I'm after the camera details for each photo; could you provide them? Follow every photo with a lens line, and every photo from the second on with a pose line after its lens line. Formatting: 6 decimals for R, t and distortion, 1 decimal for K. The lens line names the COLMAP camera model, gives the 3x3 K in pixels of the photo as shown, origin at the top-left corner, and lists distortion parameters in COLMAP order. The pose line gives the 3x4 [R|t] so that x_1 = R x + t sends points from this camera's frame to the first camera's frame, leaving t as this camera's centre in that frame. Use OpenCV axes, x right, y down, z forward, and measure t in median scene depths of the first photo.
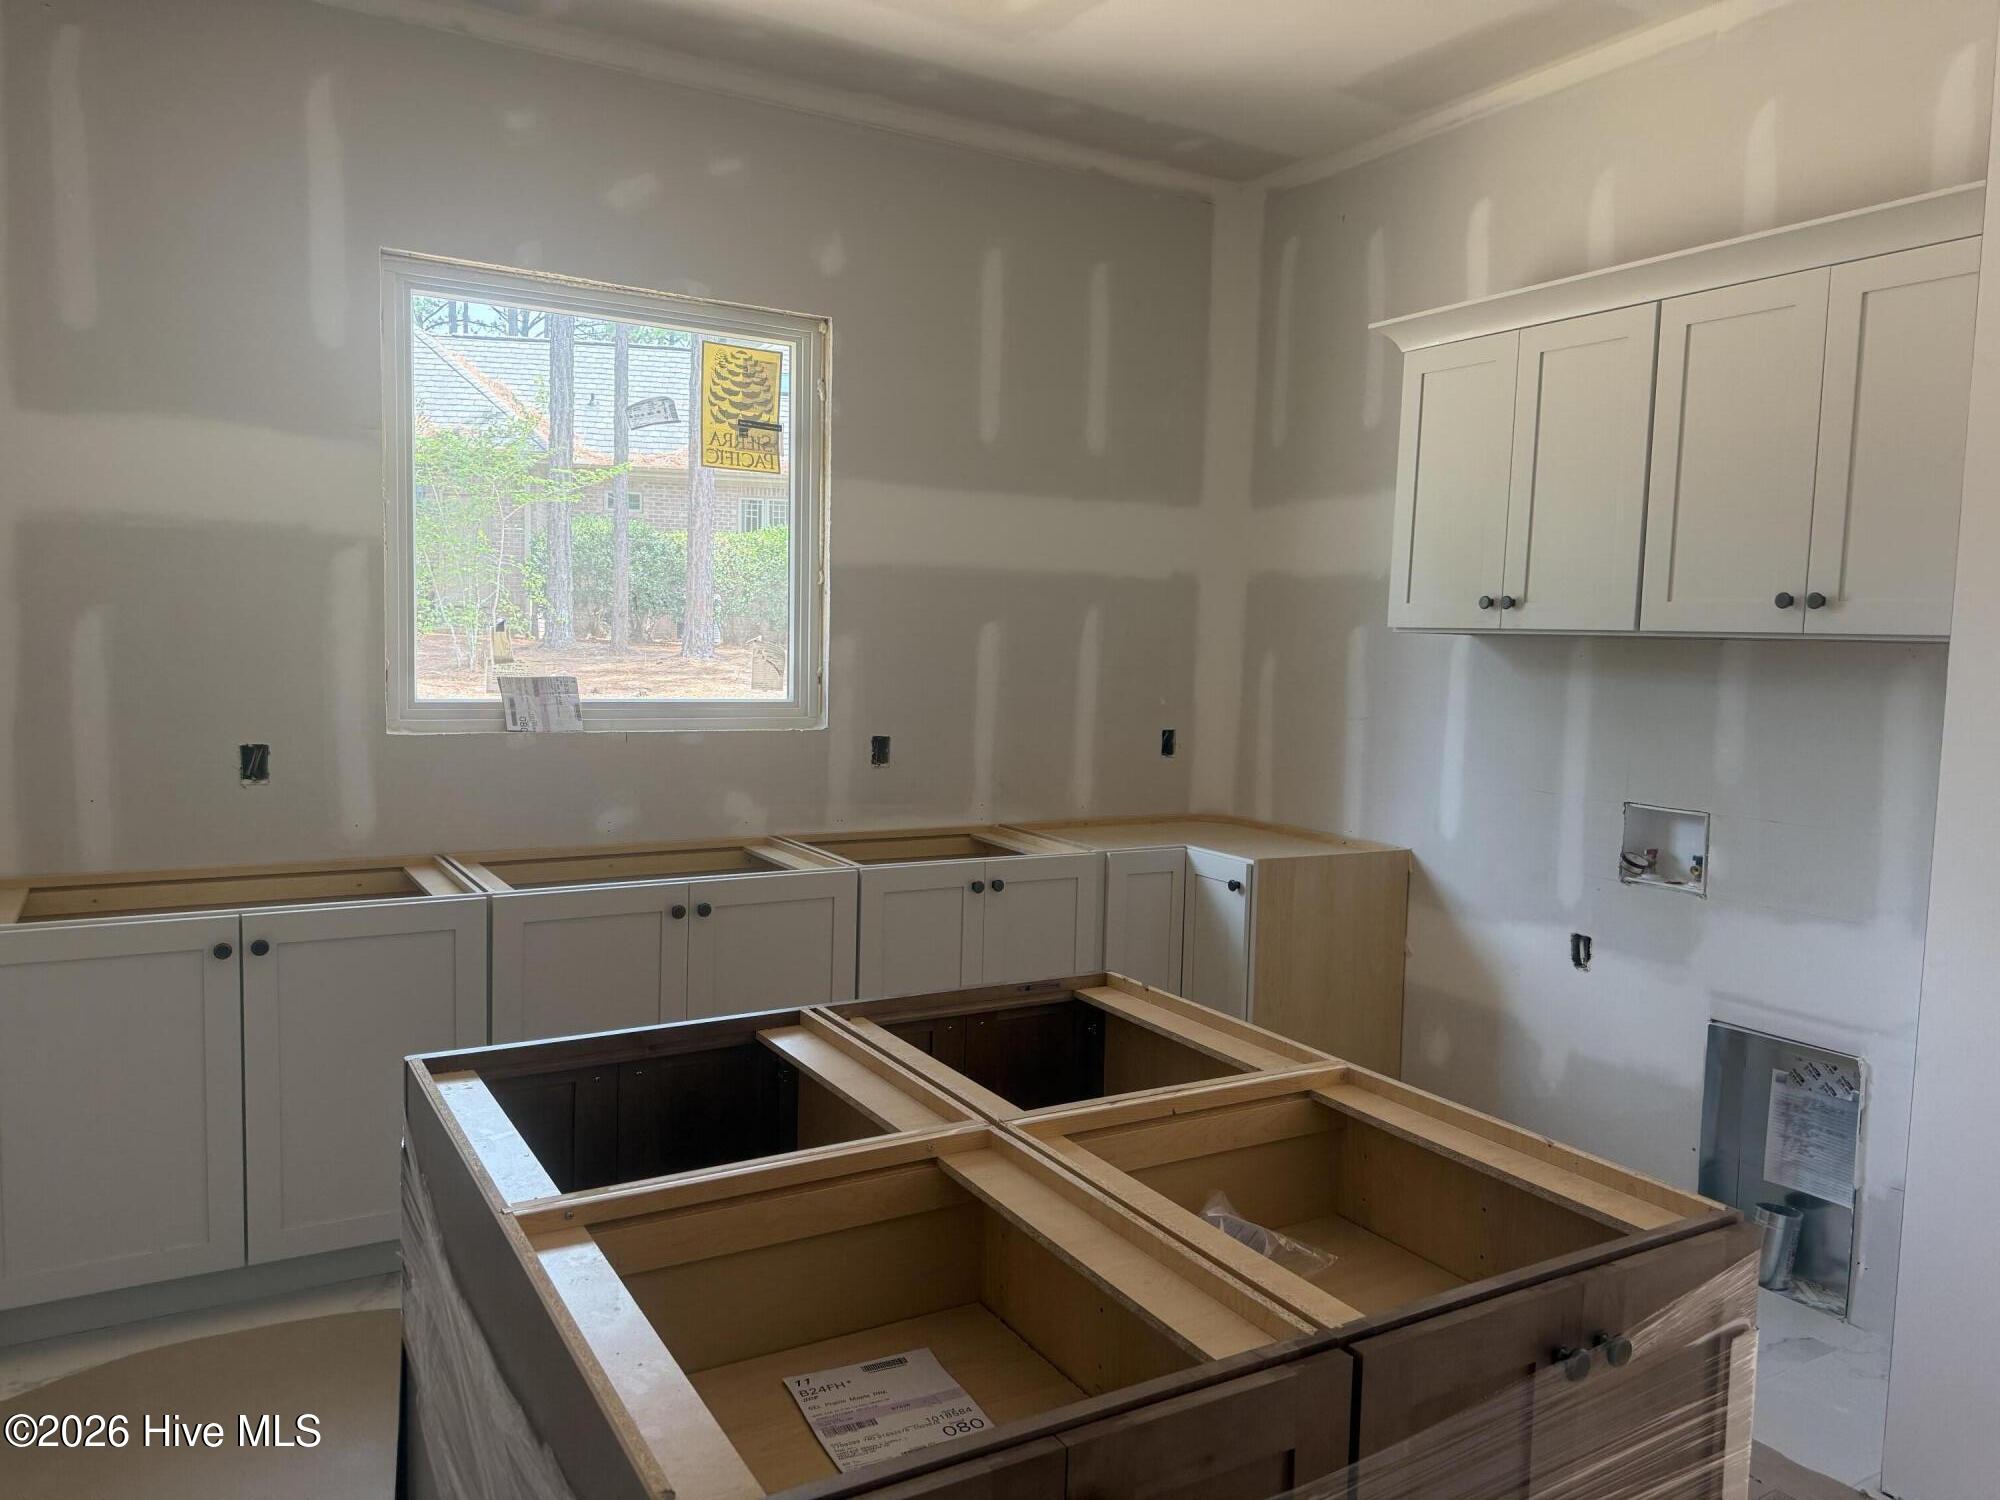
lens RADIAL K [[1455.7, 0, 985.9], [0, 1455.7, 762.0], [0, 0, 1]] dist [0.076339, -0.062092]
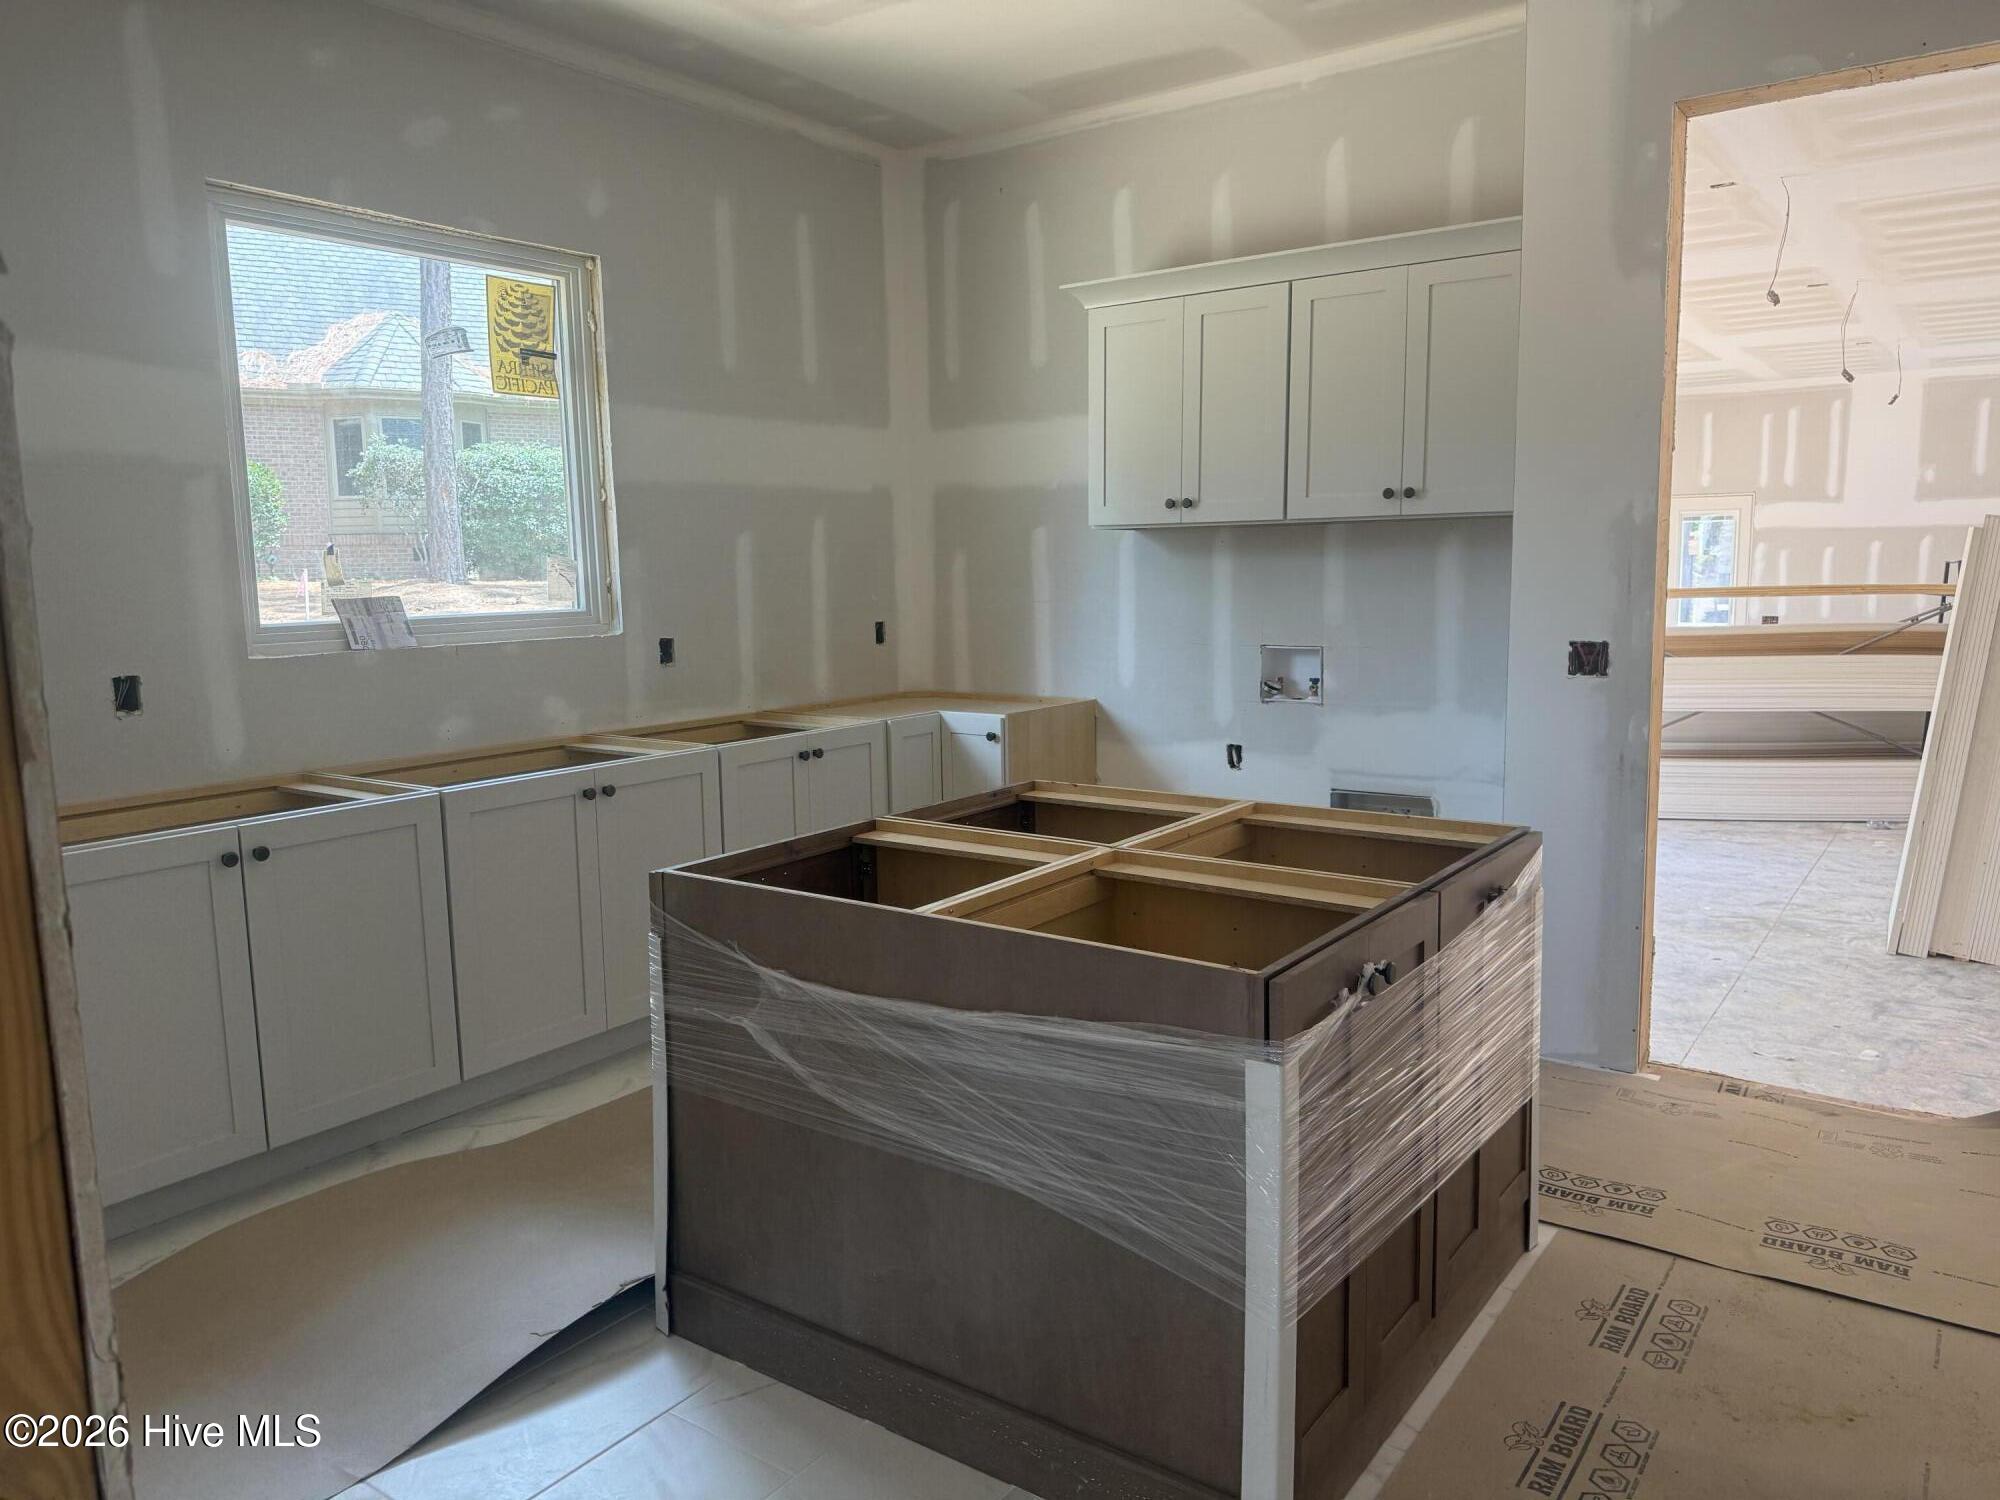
lens RADIAL K [[1455.7, 0, 1020.6], [0, 1455.7, 760.8], [0, 0, 1]] dist [0.076339, -0.062092]
pose [[0.908412, -0.099810, 0.405987, -0.314942], [0.077427, 0.994450, 0.071234, 0.018530], [-0.410843, -0.033276, 0.911098, -0.150382]]
